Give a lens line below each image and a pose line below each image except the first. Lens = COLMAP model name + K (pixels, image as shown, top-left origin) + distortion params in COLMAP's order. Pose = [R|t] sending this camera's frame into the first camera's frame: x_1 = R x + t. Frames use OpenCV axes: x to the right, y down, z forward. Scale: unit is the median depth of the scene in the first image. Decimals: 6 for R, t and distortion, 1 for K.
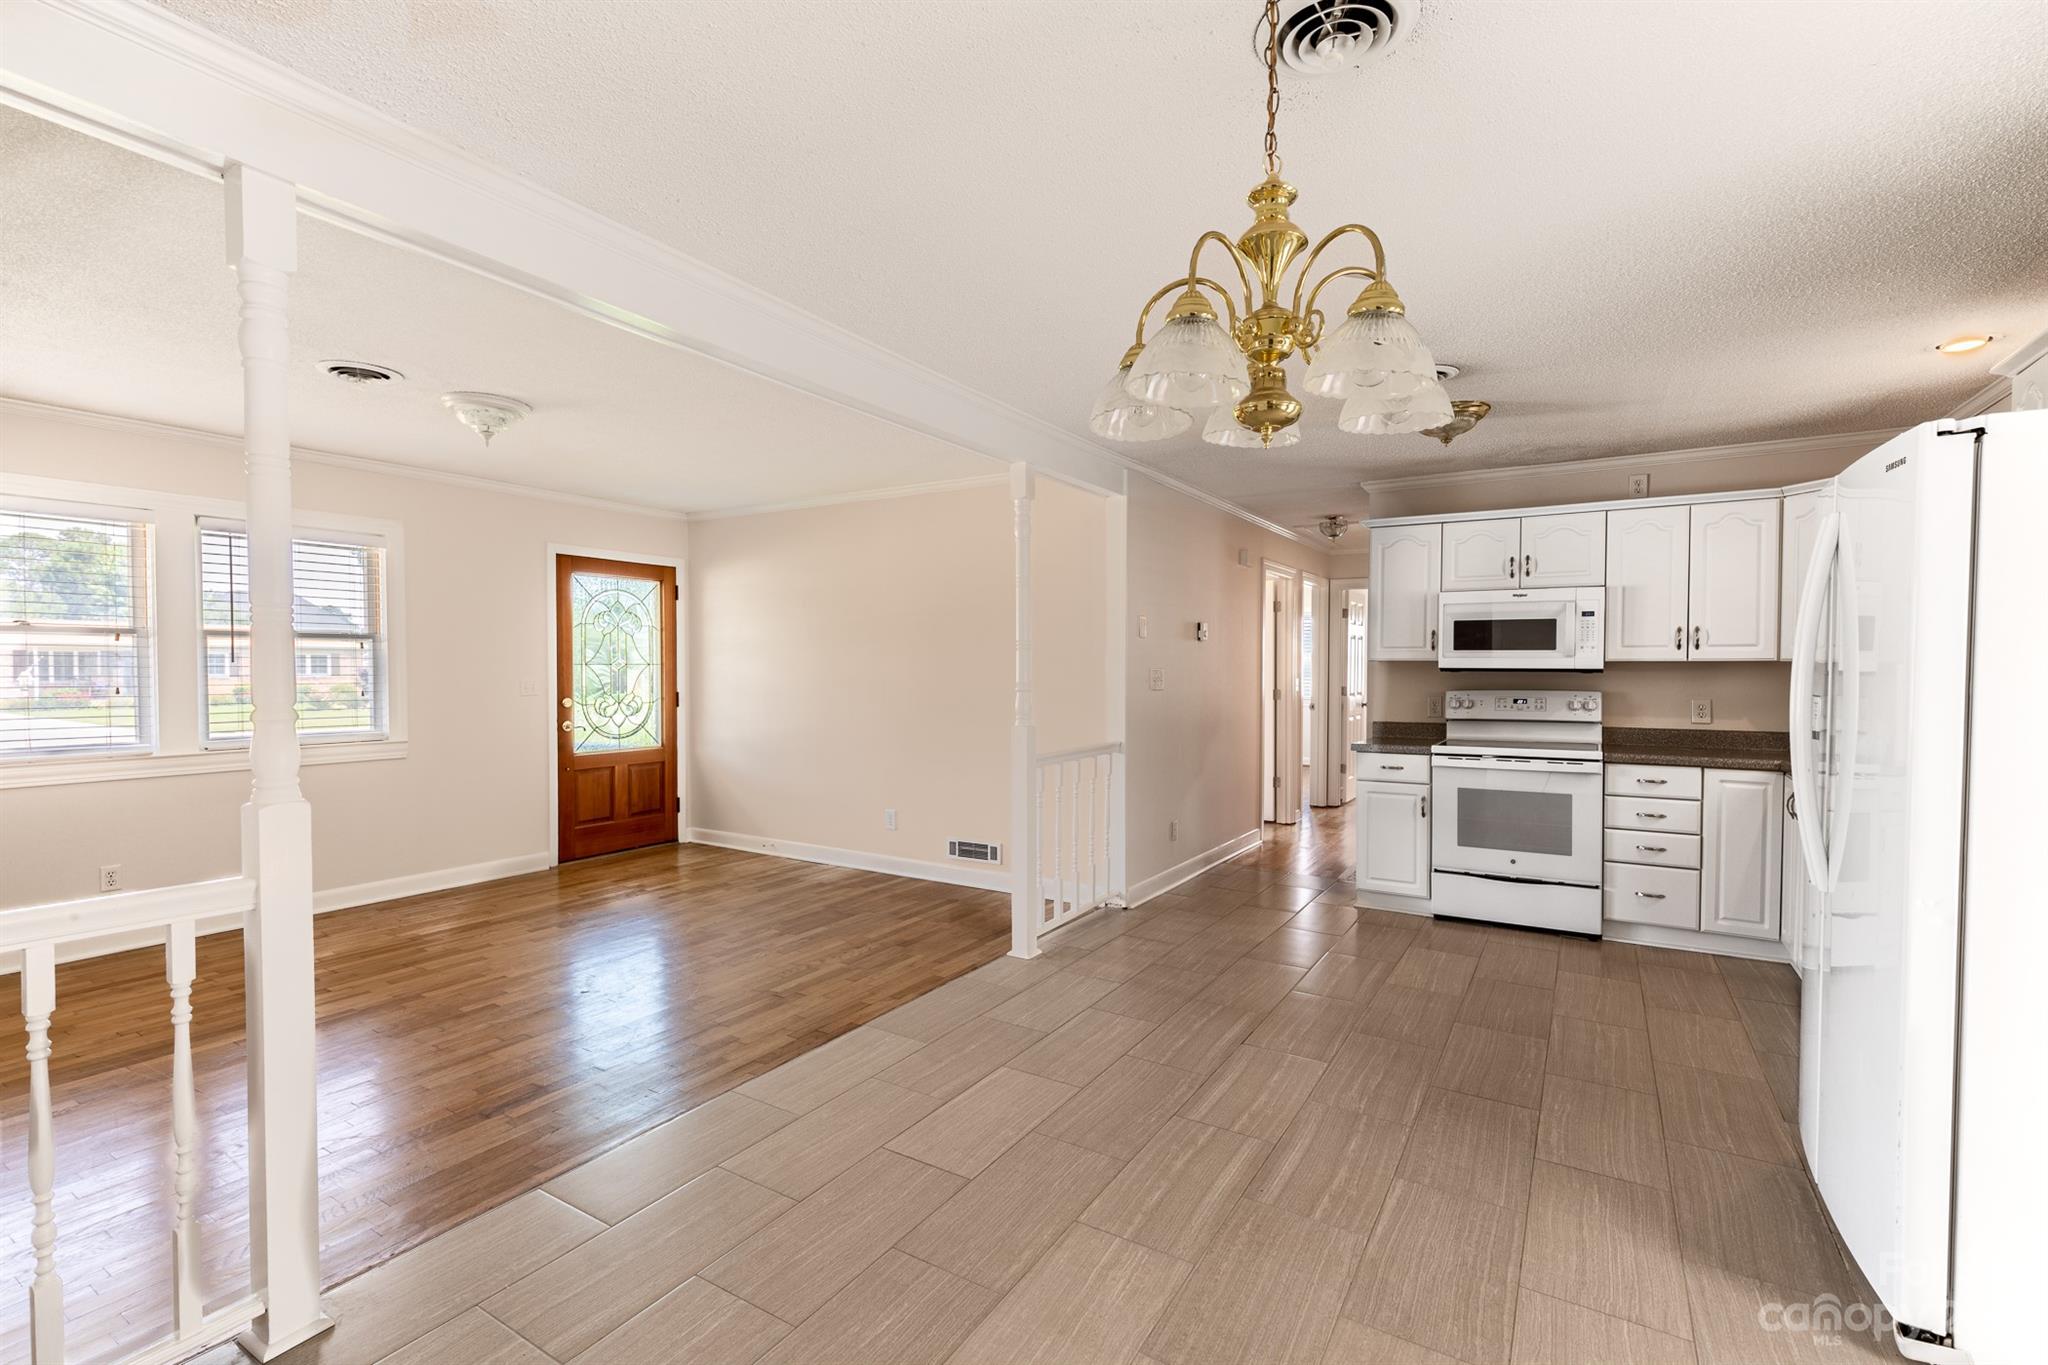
lens RADIAL K [[939.9, 0, 1010.3], [0, 939.9, 678.3], [0, 0, 1]] dist [0.010059, -0.002371]
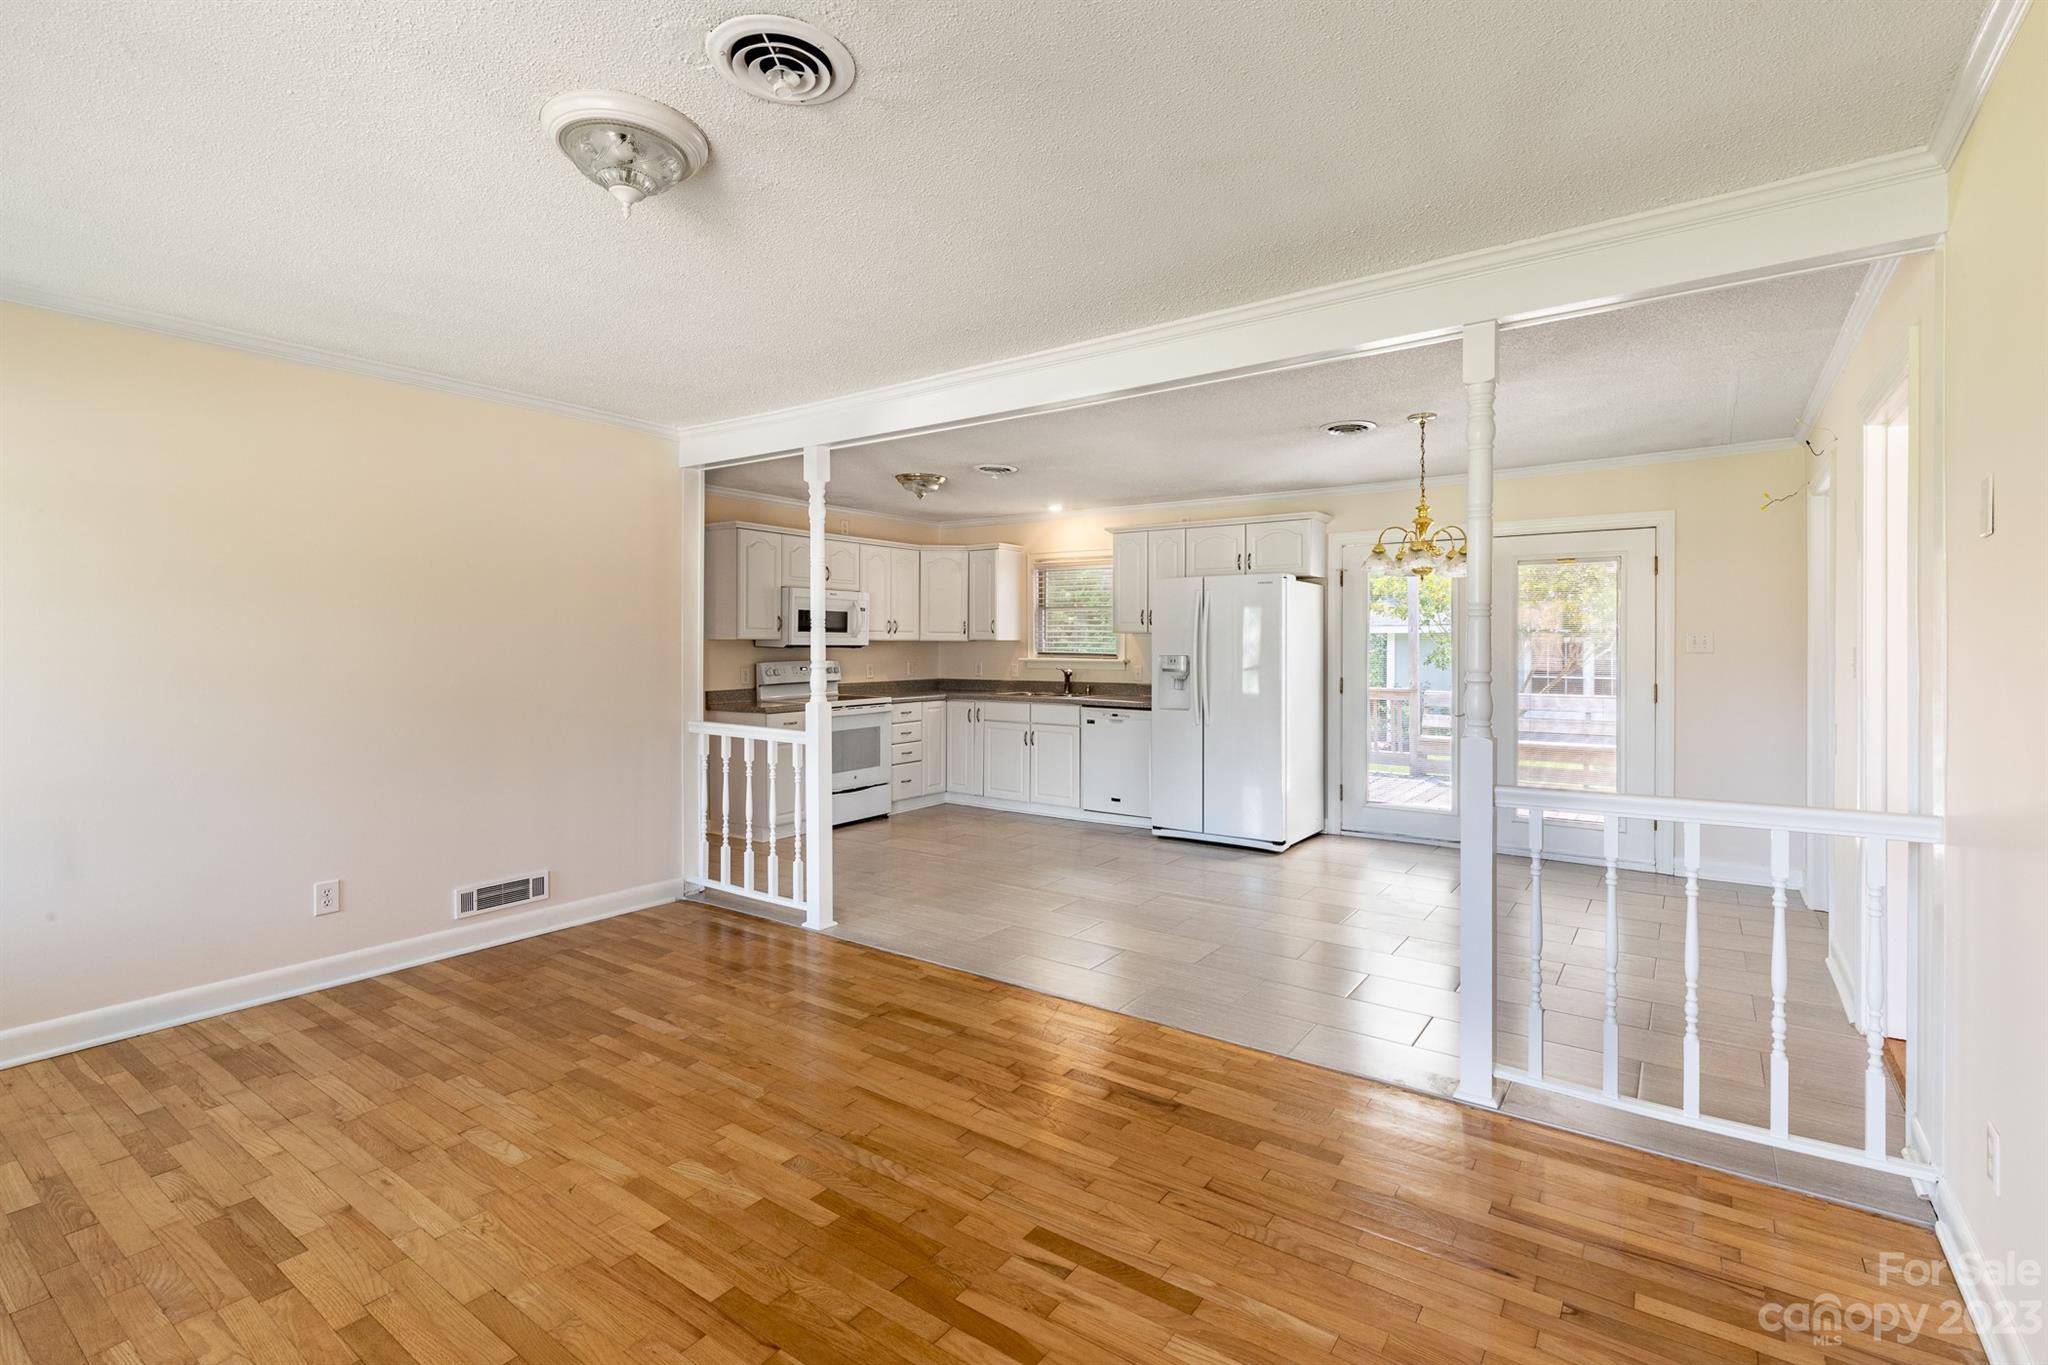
lens RADIAL K [[939.9, 0, 1042.0], [0, 939.9, 640.1], [0, 0, 1]] dist [0.010059, -0.002371]
pose [[0.033356, 0.005607, 0.999428, -0.904514], [0.014483, 0.999877, -0.006092, -0.004803], [-0.999339, 0.014678, 0.033271, 0.655737]]
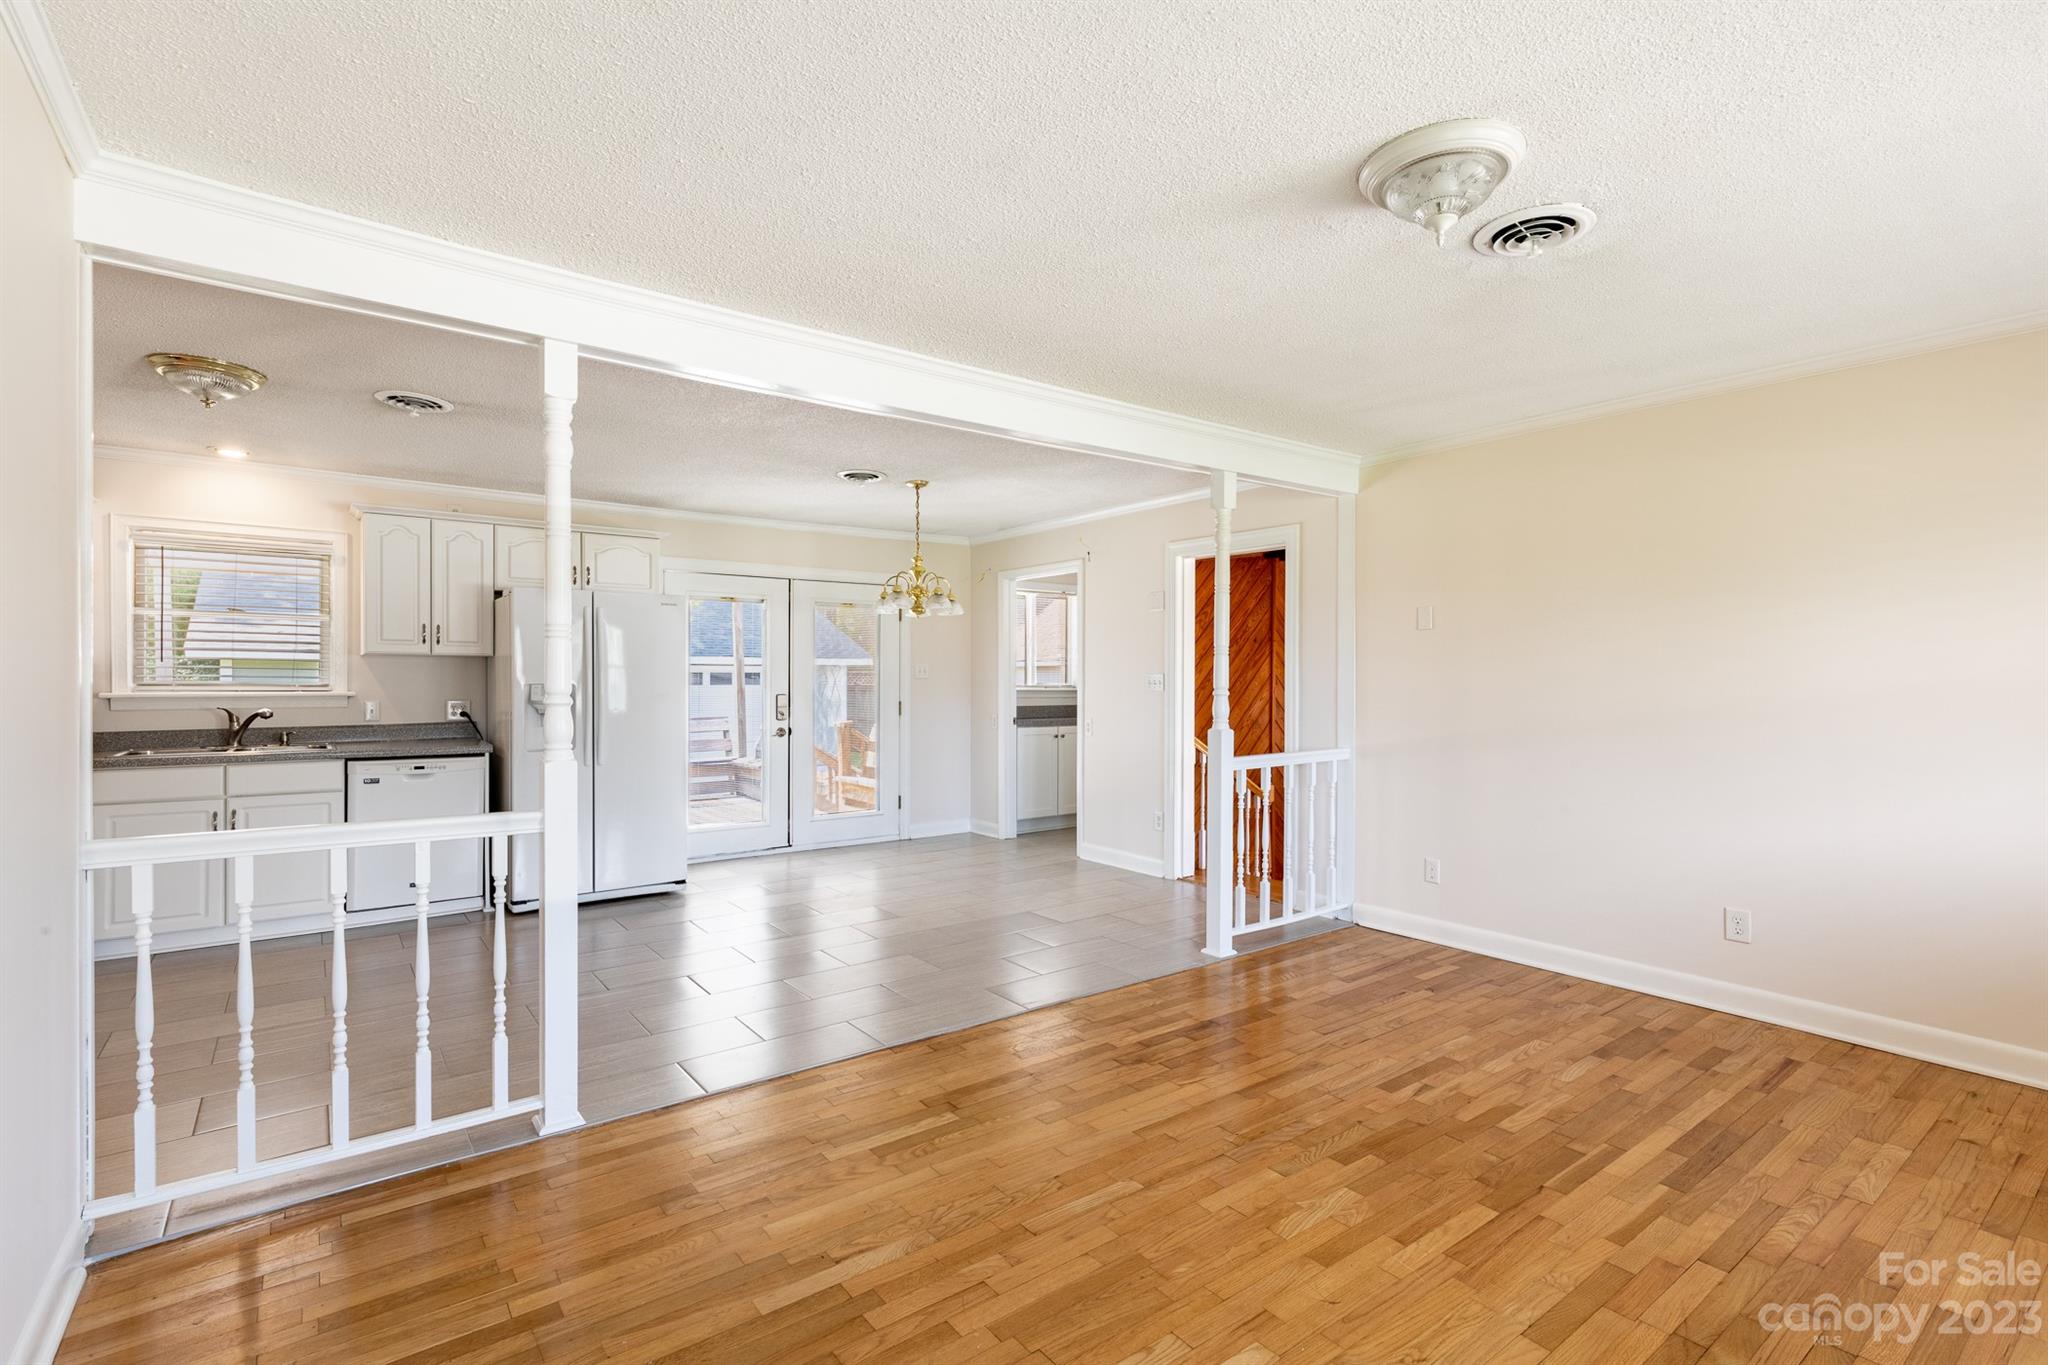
lens RADIAL K [[939.9, 0, 1008.4], [0, 939.9, 680.0], [0, 0, 1]] dist [0.010059, -0.002371]
pose [[-0.937962, -0.003084, 0.346725, -0.438367], [0.003979, 0.999799, 0.019657, -0.012056], [-0.346716, 0.019818, -0.937761, 1.348264]]
